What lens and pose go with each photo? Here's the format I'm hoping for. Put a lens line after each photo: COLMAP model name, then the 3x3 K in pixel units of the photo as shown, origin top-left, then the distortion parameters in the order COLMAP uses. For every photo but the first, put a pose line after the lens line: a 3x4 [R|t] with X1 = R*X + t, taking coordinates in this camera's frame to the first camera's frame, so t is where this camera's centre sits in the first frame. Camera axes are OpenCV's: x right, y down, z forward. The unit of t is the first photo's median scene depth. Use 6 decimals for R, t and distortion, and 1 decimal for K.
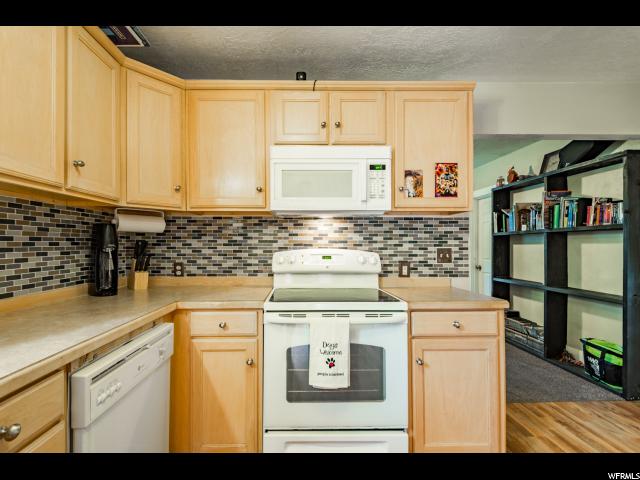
lens RADIAL K [[314.1, 0, 297.3], [0, 314.1, 246.4], [0, 0, 1]] dist [0.004493, -0.000502]
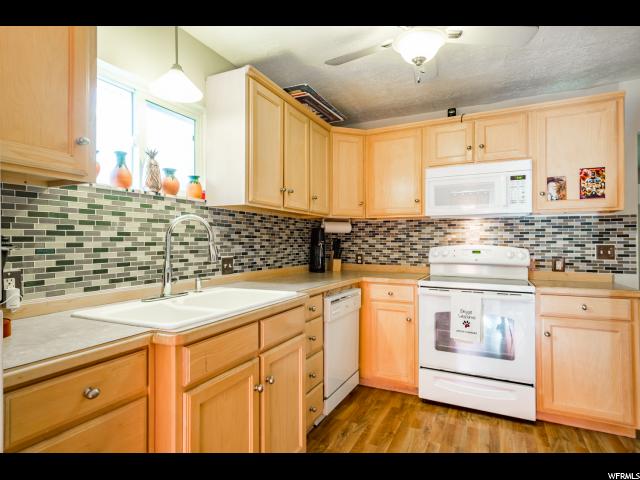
lens RADIAL K [[365.4, 0, 312.3], [0, 365.4, 238.5], [0, 0, 1]] dist [0.029556, -0.002711]
pose [[0.902005, -0.002776, -0.431718, 0.150680], [-0.004917, 0.999848, -0.016704, 0.010991], [0.431699, 0.017190, 0.901854, -0.617732]]
